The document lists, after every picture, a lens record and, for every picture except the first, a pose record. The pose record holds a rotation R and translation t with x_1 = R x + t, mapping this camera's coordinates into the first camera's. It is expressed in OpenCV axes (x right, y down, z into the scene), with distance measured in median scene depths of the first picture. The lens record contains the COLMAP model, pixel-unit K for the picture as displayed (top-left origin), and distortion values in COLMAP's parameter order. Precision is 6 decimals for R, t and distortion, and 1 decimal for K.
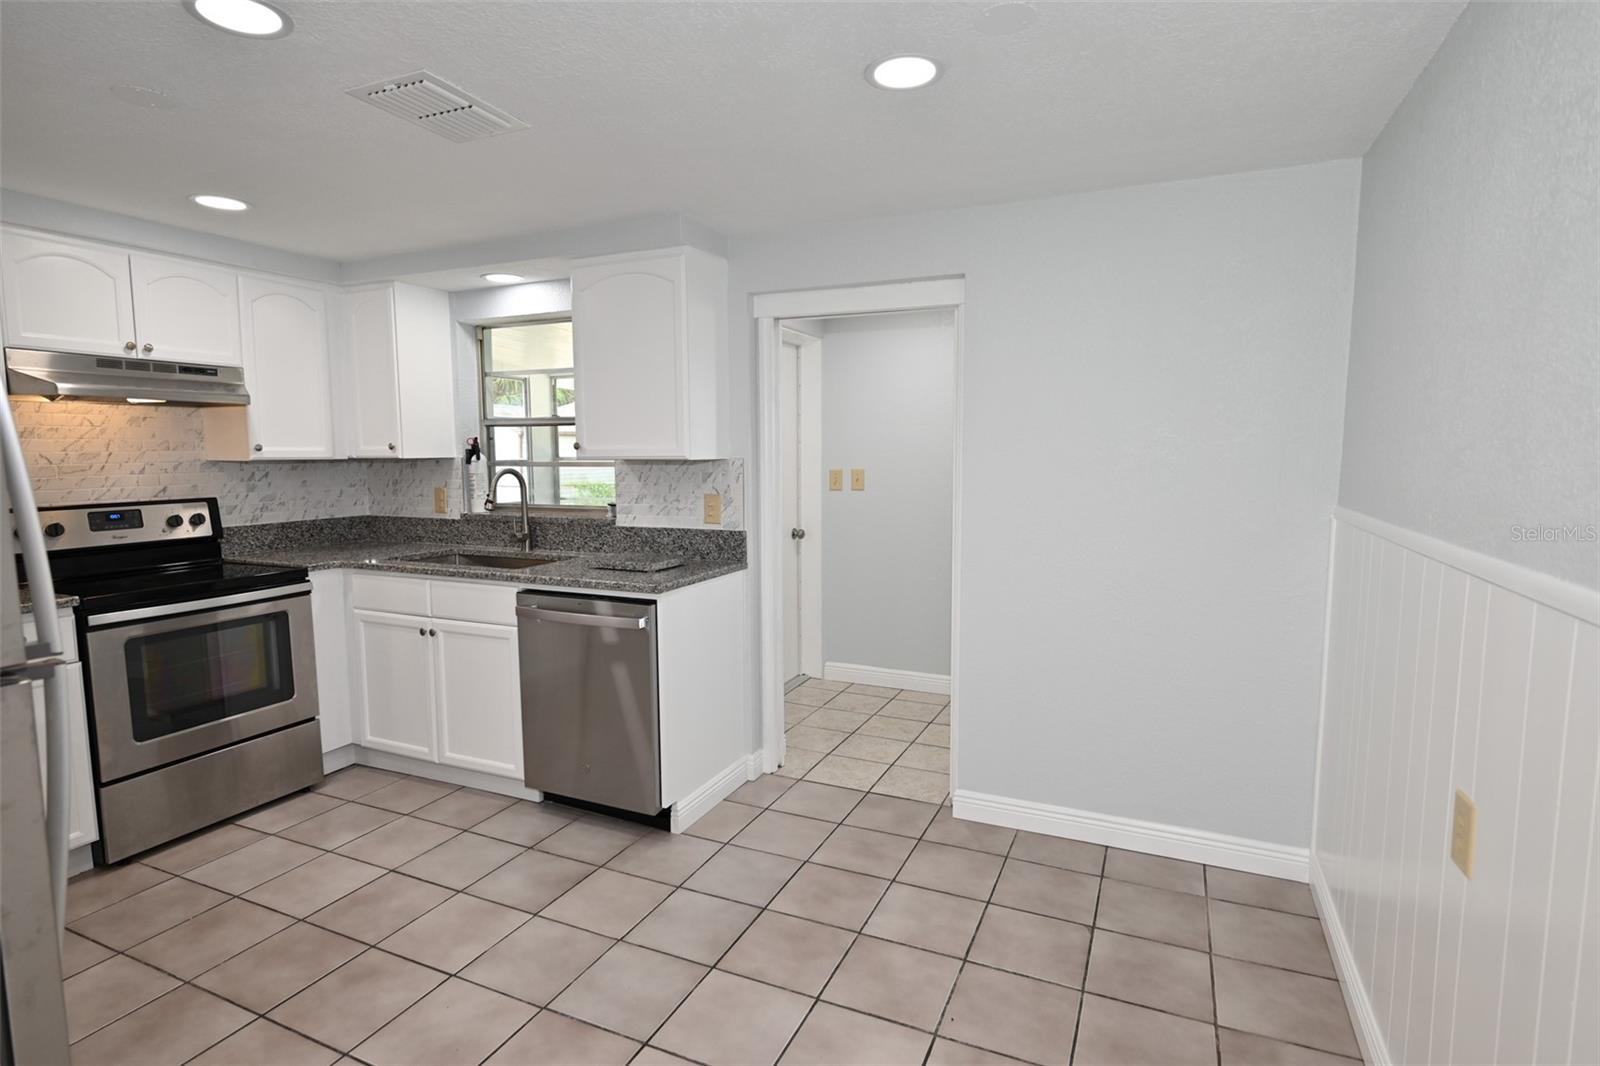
lens RADIAL K [[819.0, 0, 807.4], [0, 819.0, 533.0], [0, 0, 1]] dist [0.000482, -0.000615]
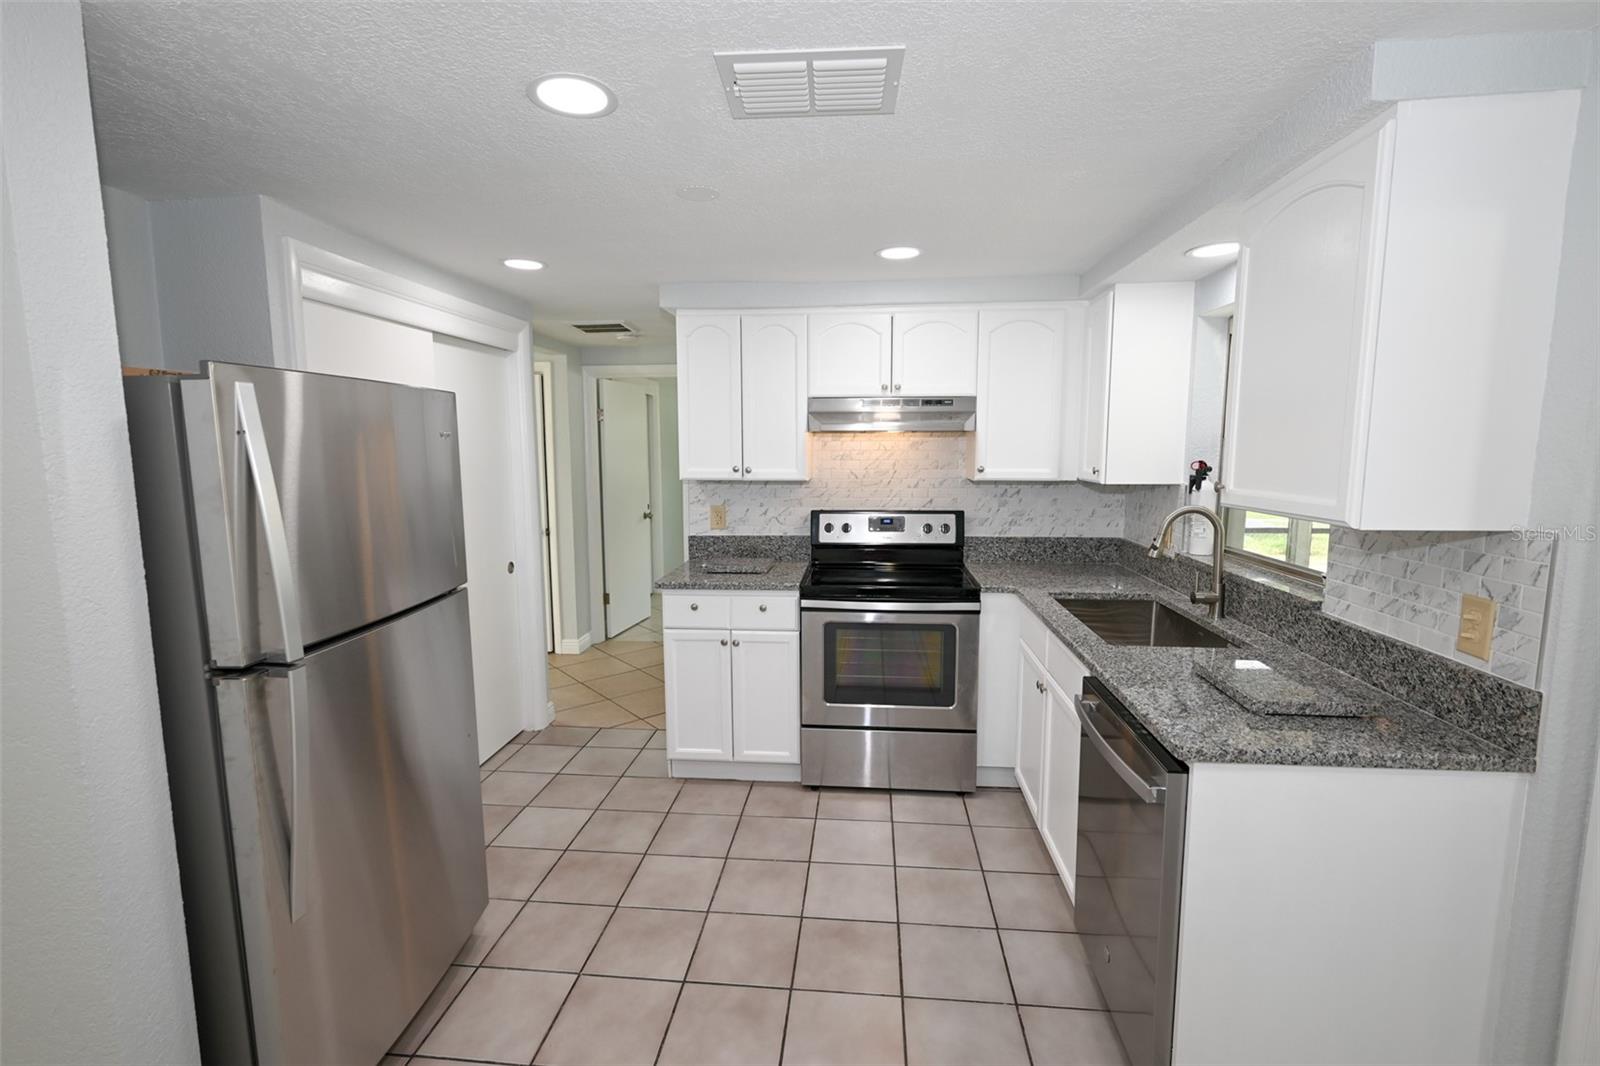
lens RADIAL K [[721.4, 0, 796.0], [0, 721.4, 530.1], [0, 0, 1]] dist [-0.000139, 0.000207]
pose [[0.316595, 0.116077, -0.941432, 0.156065], [-0.093809, 0.991450, 0.090696, -0.086971], [0.943911, 0.059601, 0.324778, 0.459927]]
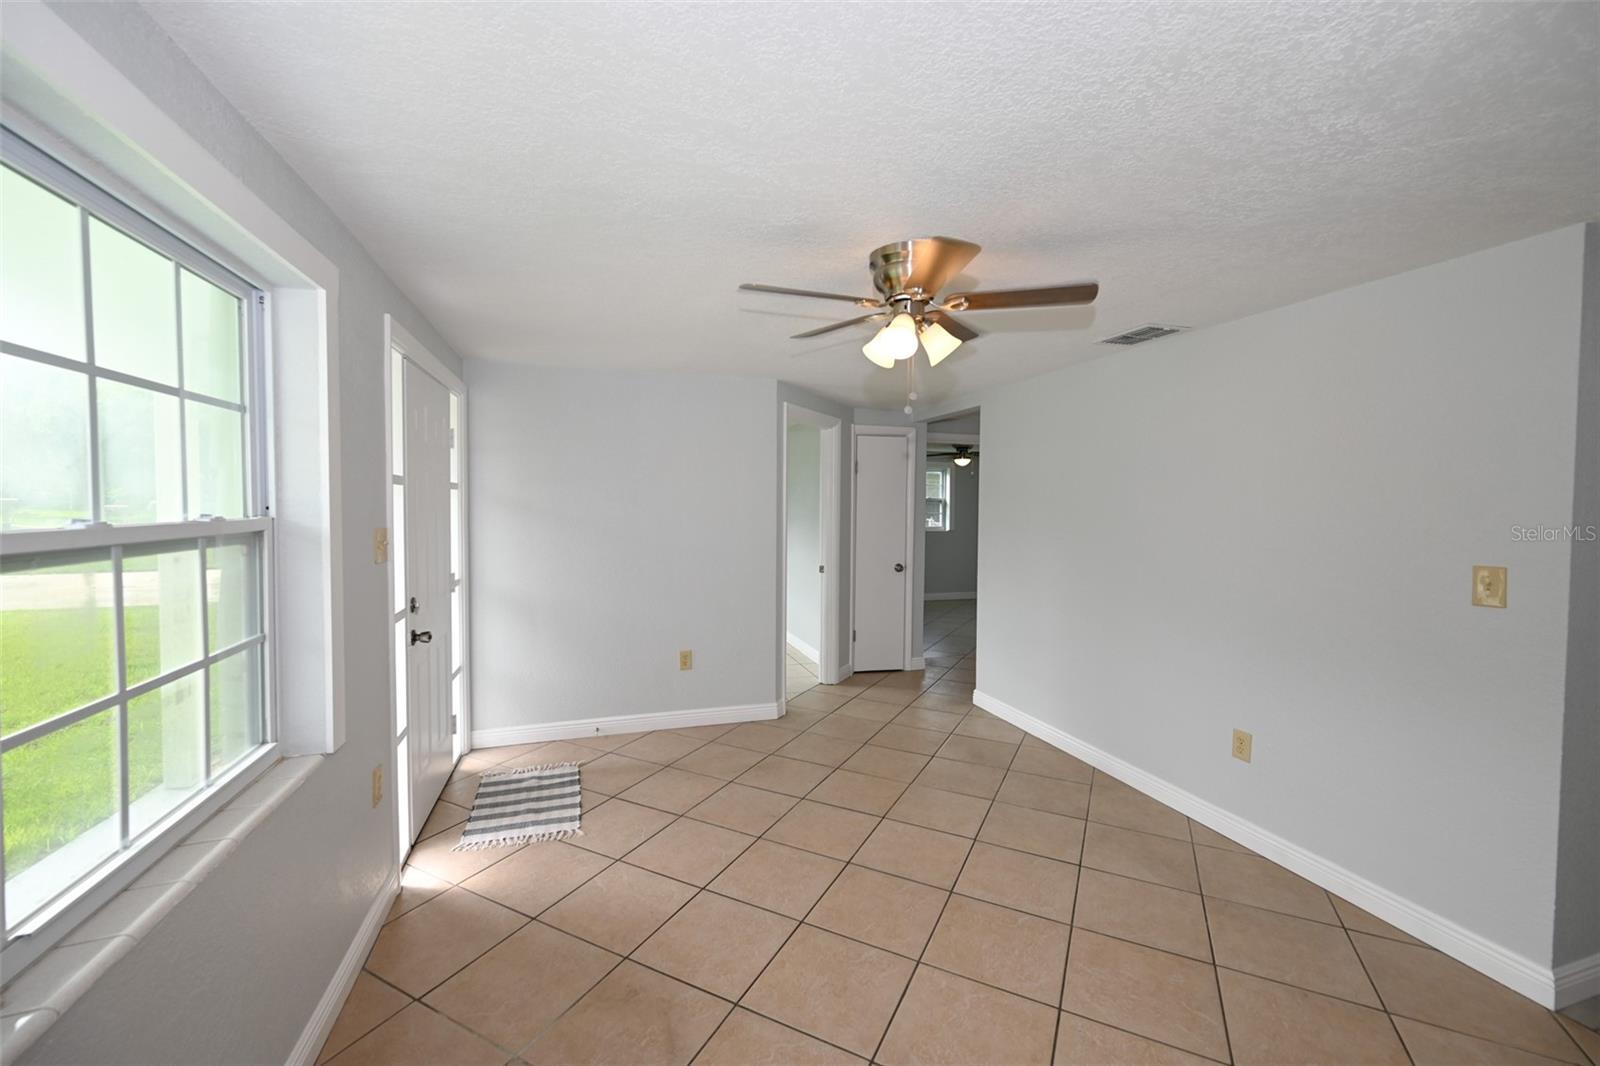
lens RADIAL K [[650.2, 0, 802.8], [0, 650.2, 533.6], [0, 0, 1]] dist [-0.000983, 0.000011]
pose [[0.670109, 0.041969, -0.741075, -0.398087], [-0.085724, 0.996095, -0.021104, 0.075259], [0.737296, 0.077669, 0.671090, -0.827873]]
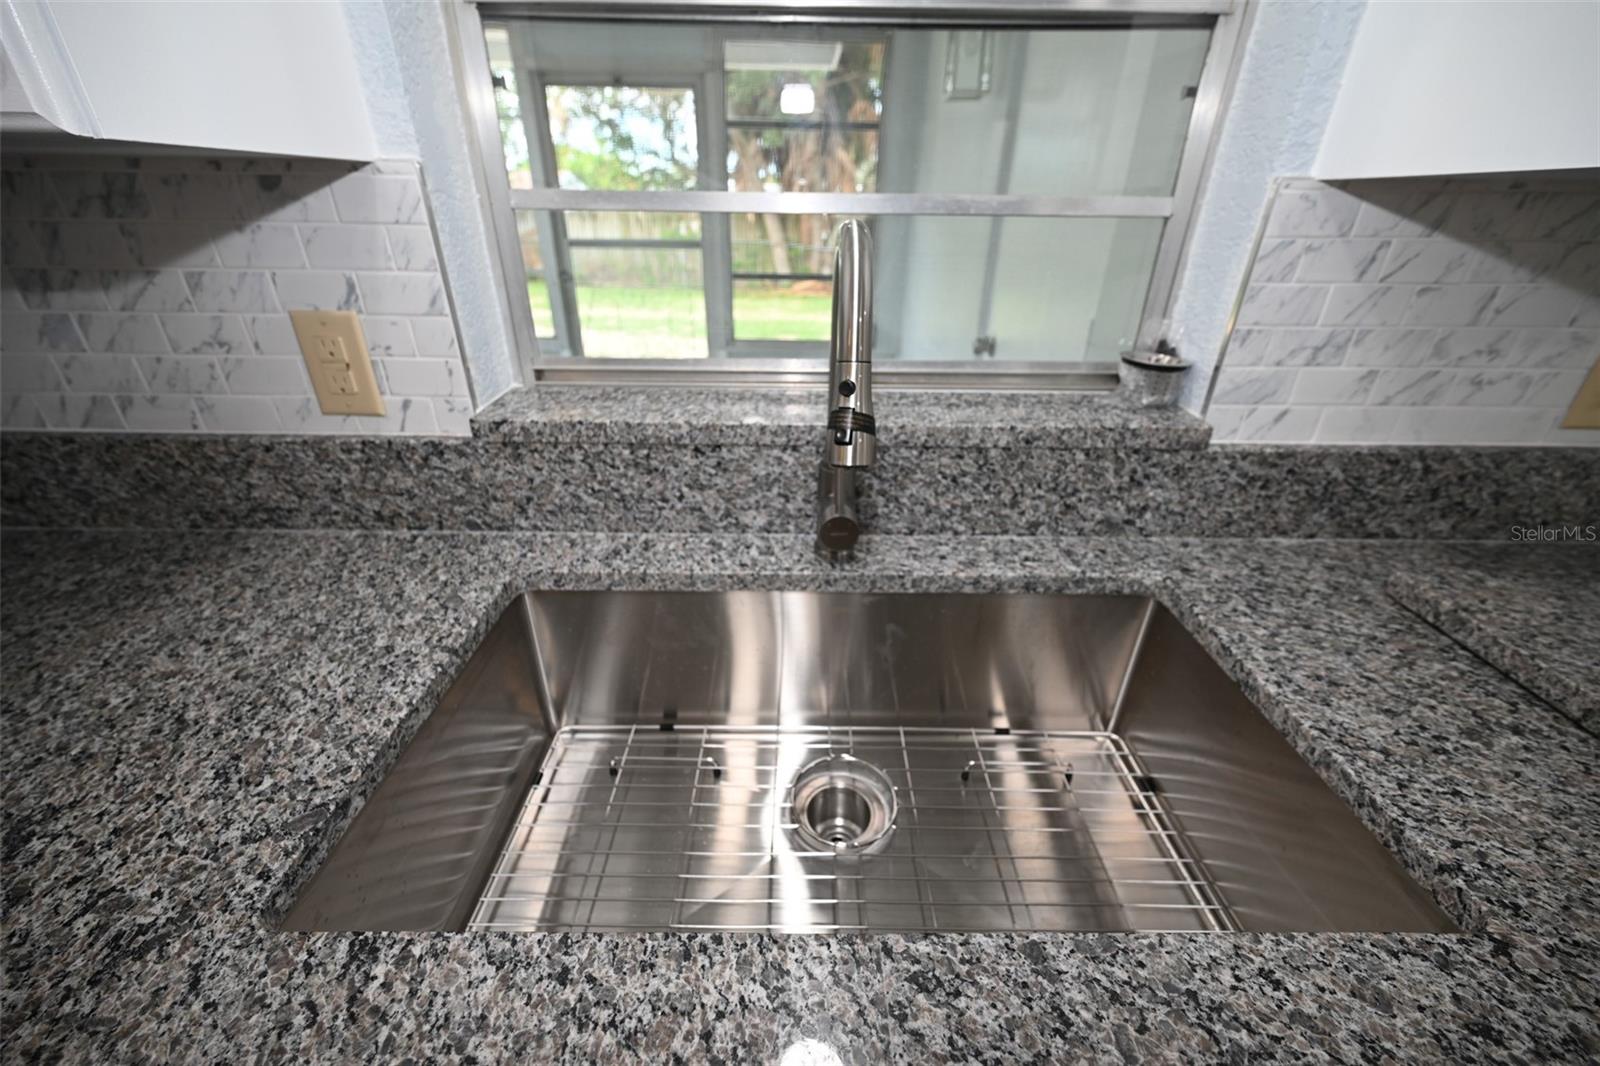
lens RADIAL K [[627.6, 0, 800.0], [0, 627.6, 533.0], [0, 0, 1]] dist [-0.000394, -0.000016]
pose [[0.910932, -0.179867, 0.371281, -0.468414], [0.026371, 0.923501, 0.382689, -0.071301], [-0.411712, -0.338812, 0.845990, 0.899177]]
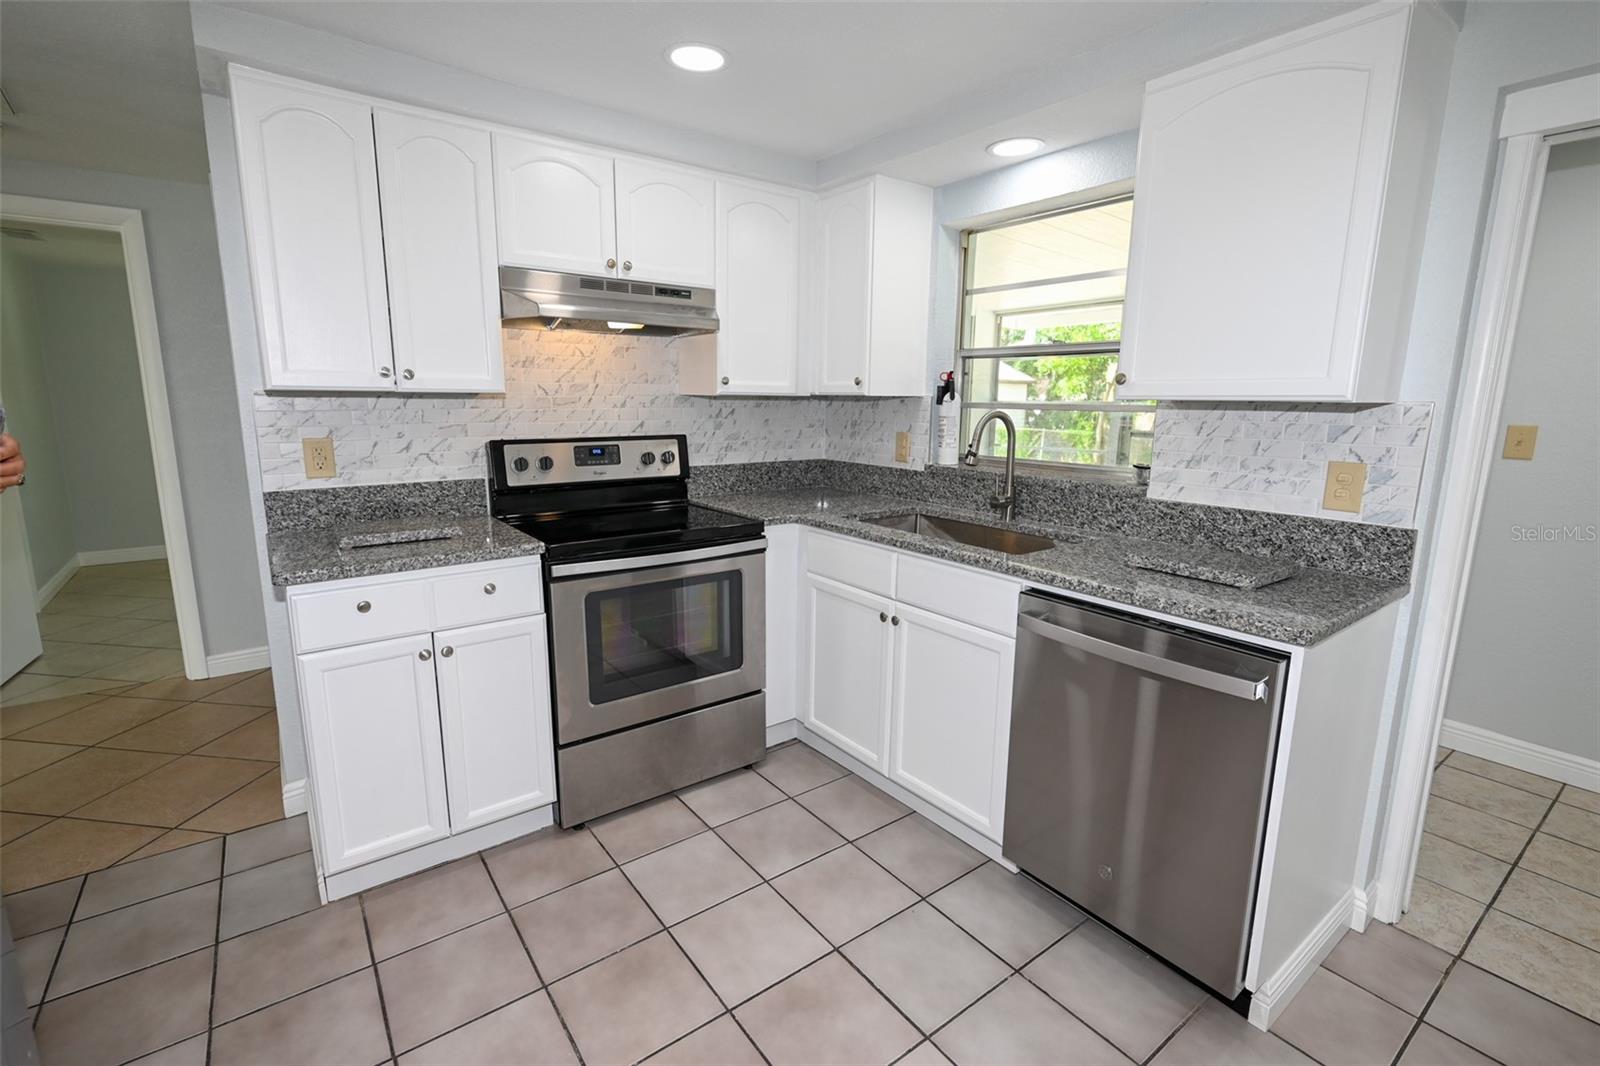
lens RADIAL K [[721.4, 0, 796.0], [0, 721.4, 530.1], [0, 0, 1]] dist [-0.000139, 0.000207]
pose [[0.872907, 0.102120, -0.477079, -0.207887], [-0.063418, 0.993302, 0.096585, -0.022935], [0.483747, -0.054054, 0.873537, 0.336343]]
